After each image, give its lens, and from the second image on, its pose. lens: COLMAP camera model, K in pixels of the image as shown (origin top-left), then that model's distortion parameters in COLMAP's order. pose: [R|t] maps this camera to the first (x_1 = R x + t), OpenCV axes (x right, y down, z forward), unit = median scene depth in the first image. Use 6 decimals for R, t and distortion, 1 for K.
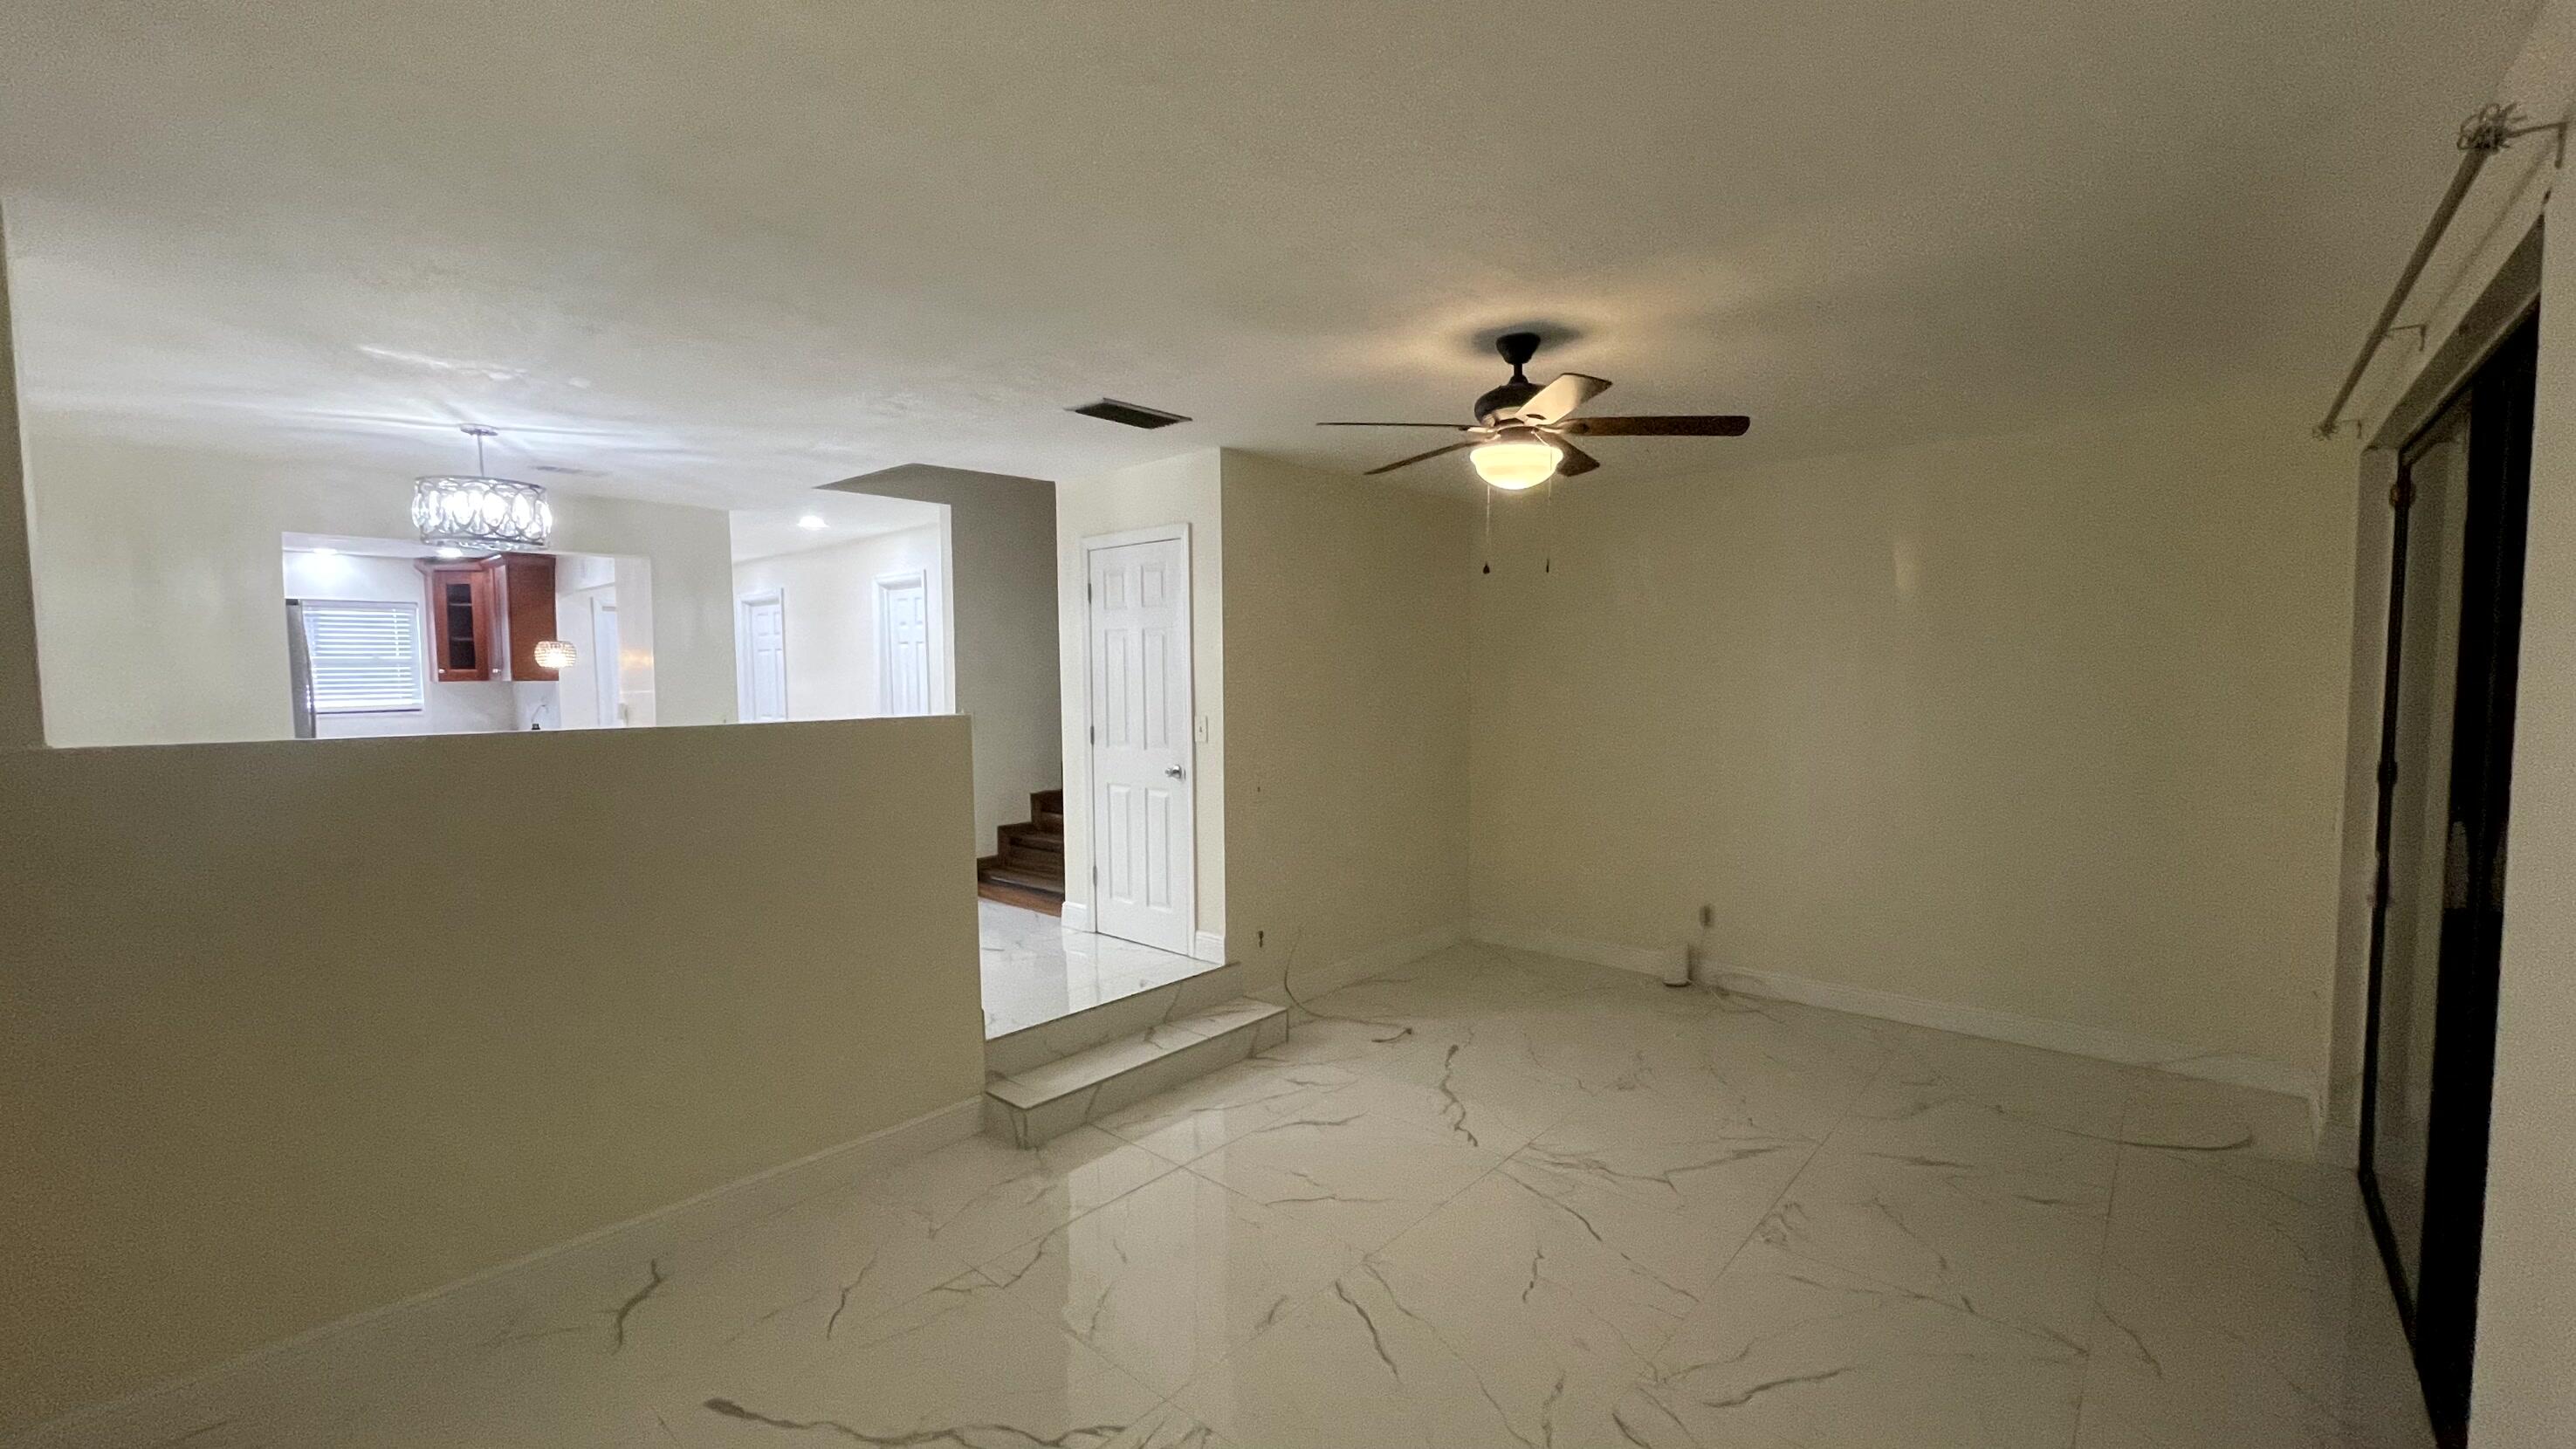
lens RADIAL K [[1046.9, 0, 1253.7], [0, 1046.9, 727.0], [0, 0, 1]] dist [0.013776, -0.000201]
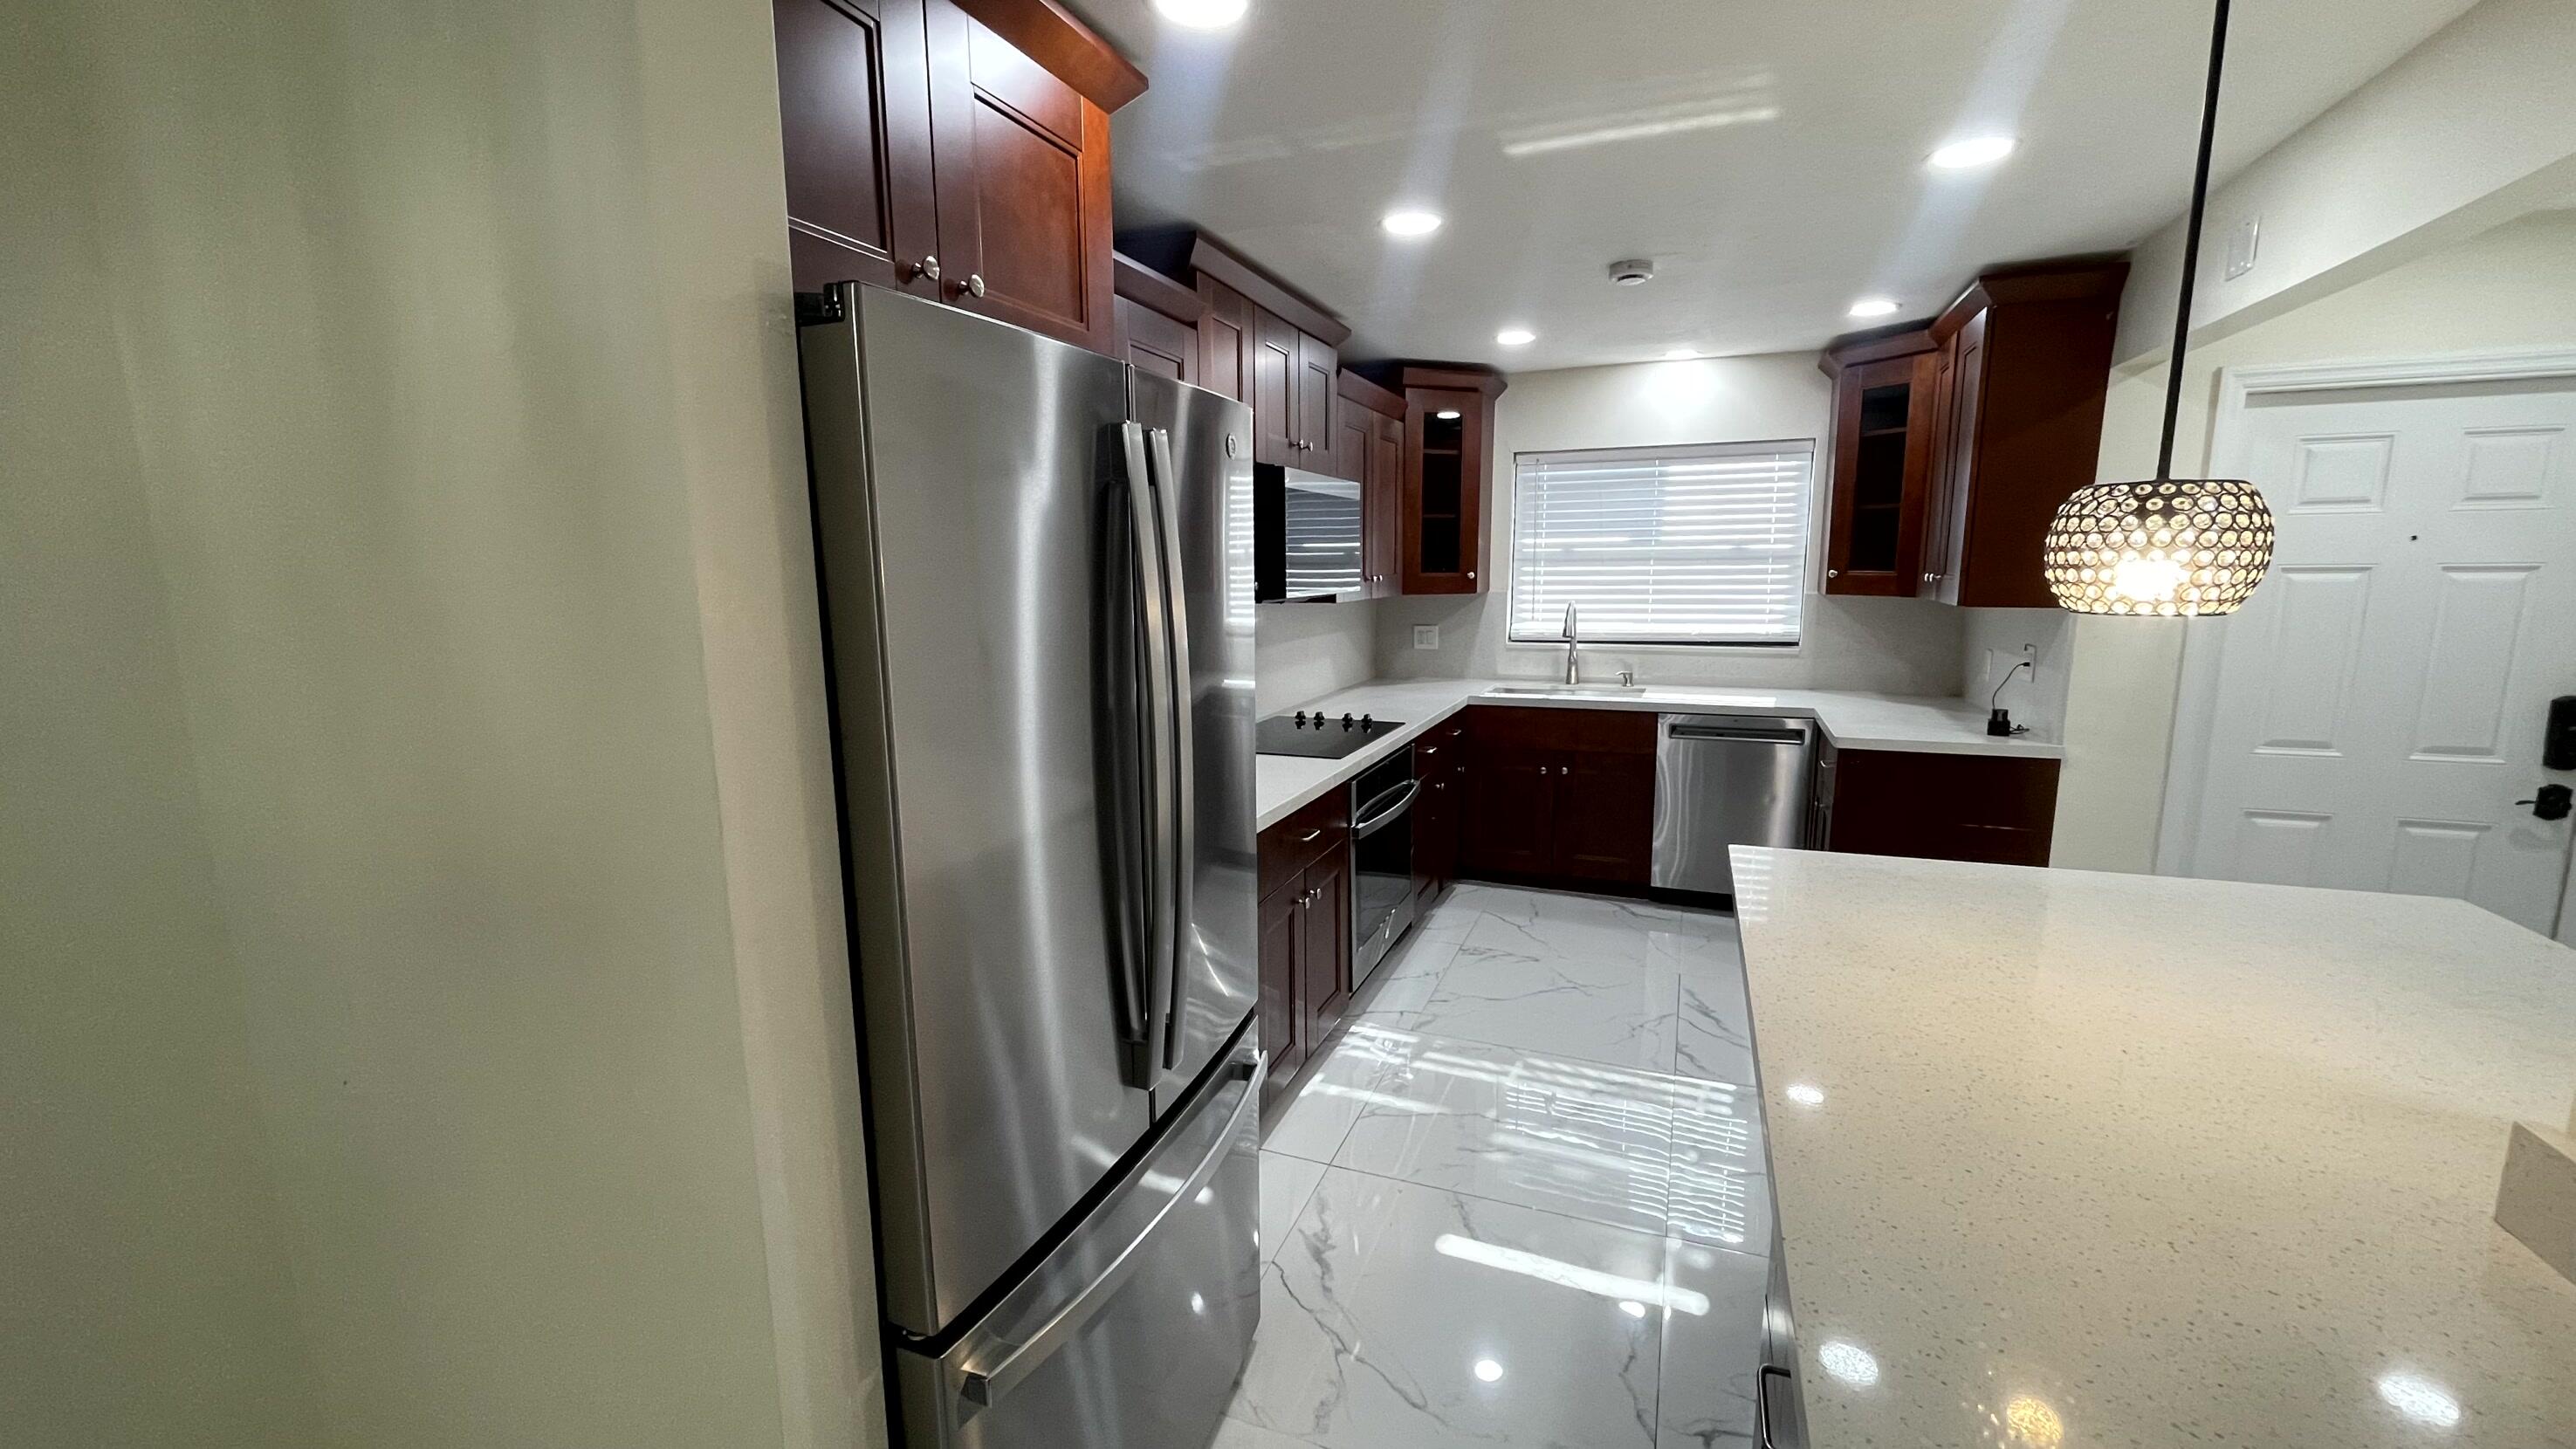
lens RADIAL K [[1046.9, 0, 1309.3], [0, 1046.9, 728.3], [0, 0, 1]] dist [0.013776, -0.000201]
pose [[0.385812, 0.157892, -0.908966, -0.673116], [-0.045666, 0.987307, 0.152117, -0.075118], [0.921446, -0.017180, 0.388126, 0.968467]]
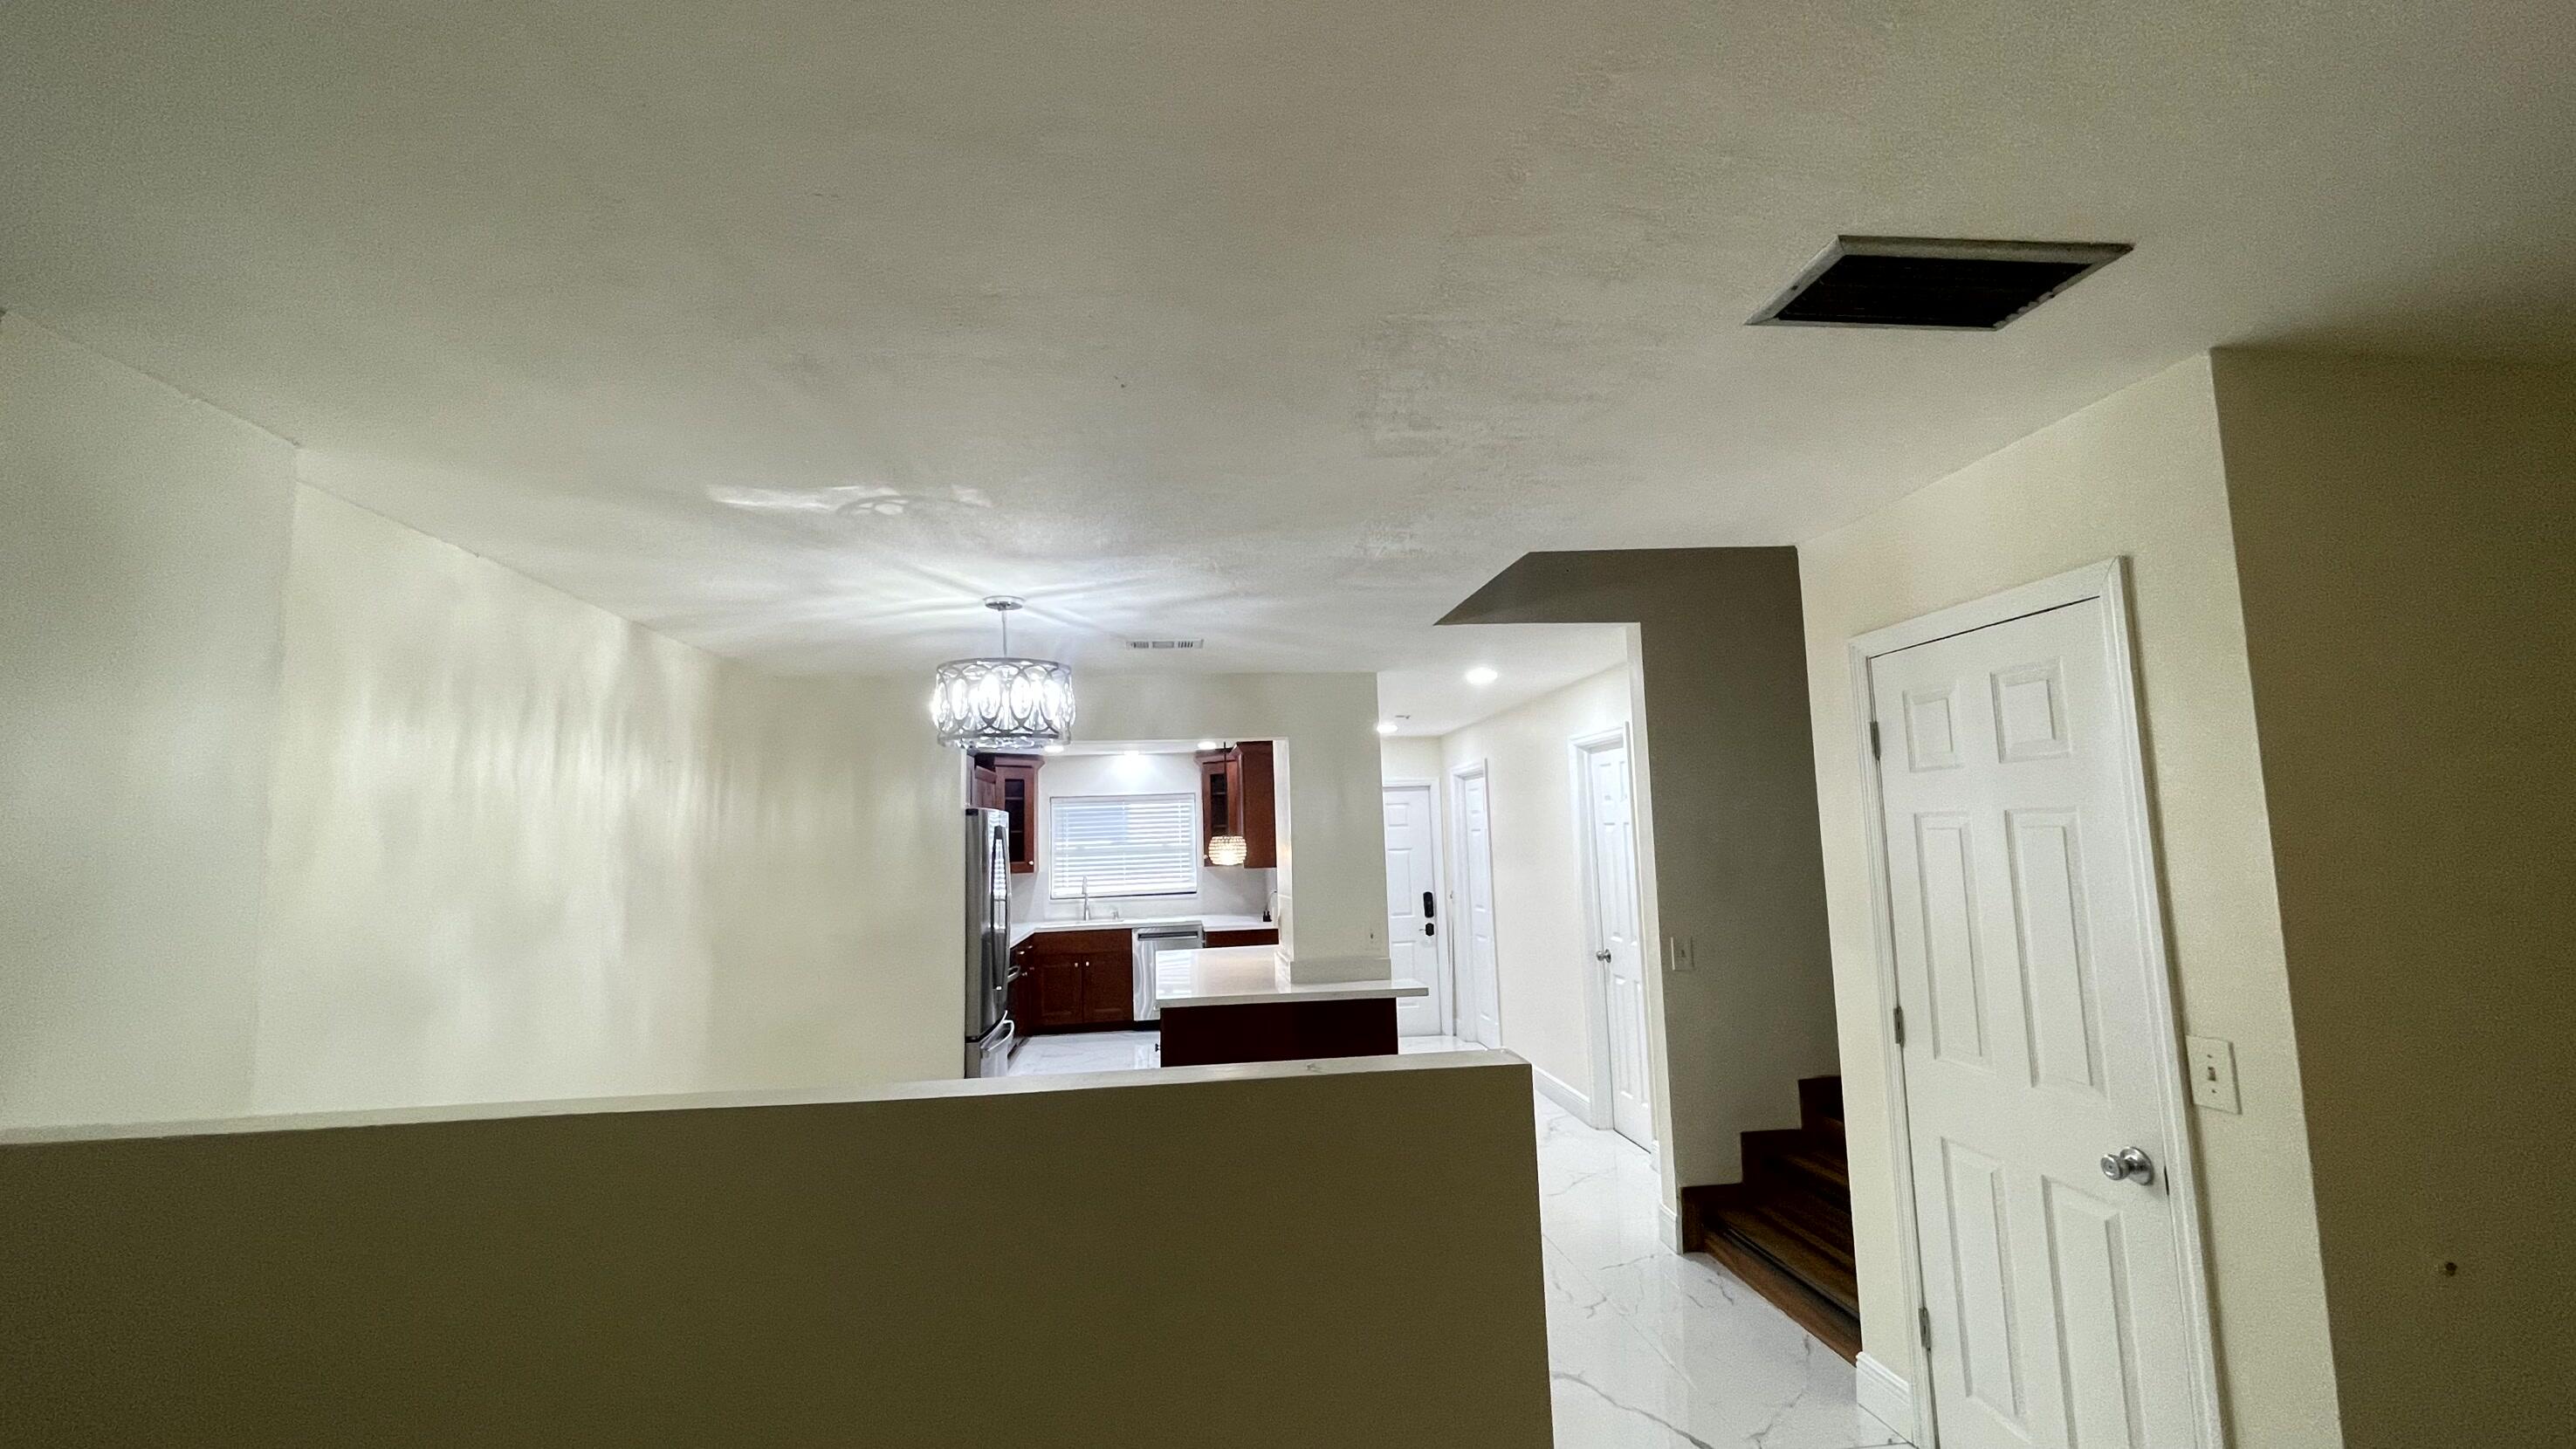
lens RADIAL K [[1046.9, 0, 1273.4], [0, 1046.9, 746.9], [0, 0, 1]] dist [0.013776, -0.000201]
pose [[0.754663, -0.071613, -0.652192, -0.042314], [-0.012951, 0.992206, -0.123933, -0.055634], [0.655985, 0.101975, 0.747854, 0.413729]]
